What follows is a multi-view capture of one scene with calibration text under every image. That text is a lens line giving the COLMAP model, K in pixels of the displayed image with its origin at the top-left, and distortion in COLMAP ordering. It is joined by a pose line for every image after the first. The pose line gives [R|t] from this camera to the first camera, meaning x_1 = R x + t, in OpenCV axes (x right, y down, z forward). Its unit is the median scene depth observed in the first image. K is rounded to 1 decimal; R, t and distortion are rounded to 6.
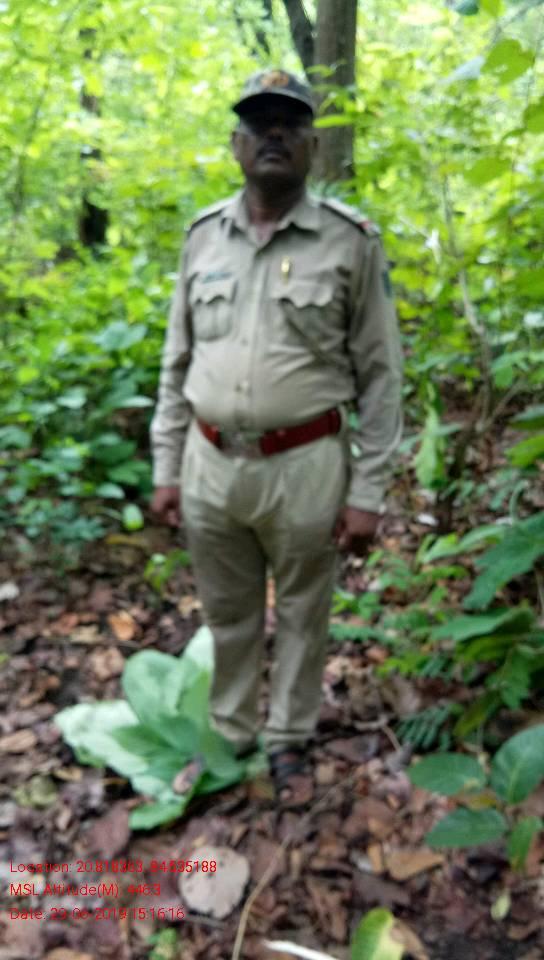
lens RADIAL K [[753.6, 0, 272.0], [0, 753.6, 480.0], [0, 0, 1]] dist [-0.007348, -0.009066]
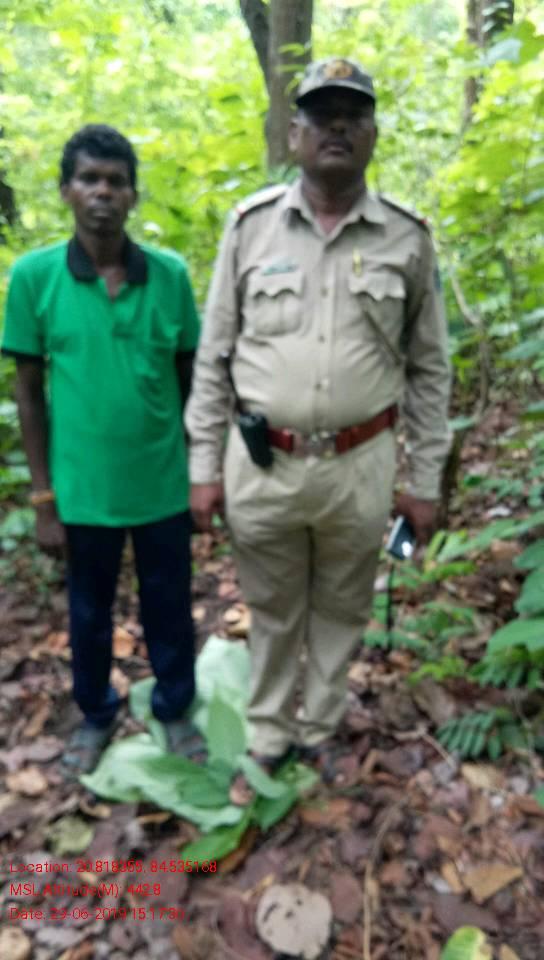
lens RADIAL K [[757.7, 0, 272.0], [0, 757.7, 480.0], [0, 0, 1]] dist [-0.029408, 0.004516]
pose [[0.991253, -0.031724, 0.128109, -0.157280], [0.029466, 0.999376, 0.019482, -0.024046], [-0.128647, -0.015537, 0.991569, 0.070396]]
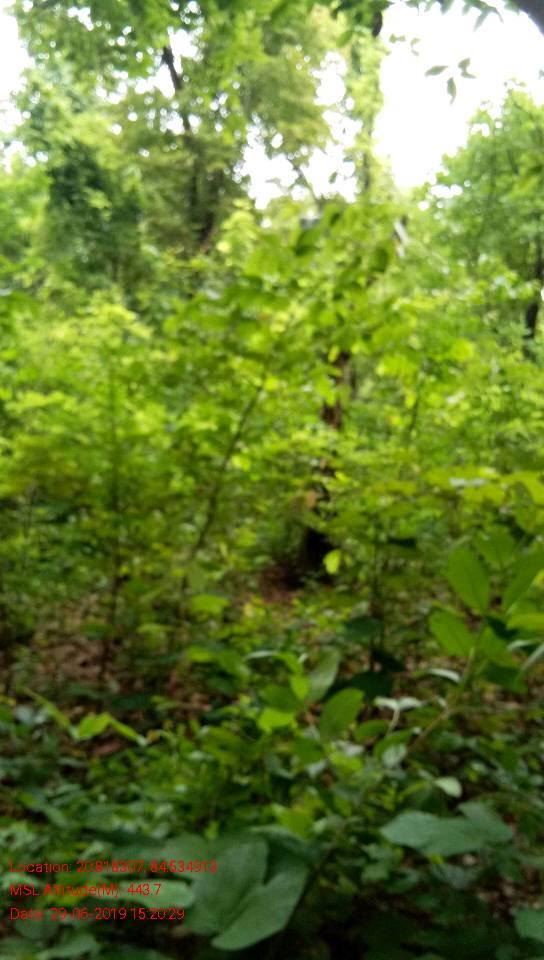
lens RADIAL K [[753.6, 0, 272.0], [0, 753.6, 480.0], [0, 0, 1]] dist [-0.007348, -0.009066]
pose [[0.950744, 0.036863, -0.307778, -0.129103], [-0.150820, 0.922464, -0.355407, -0.476292], [0.270813, 0.384320, 0.882586, 1.047078]]
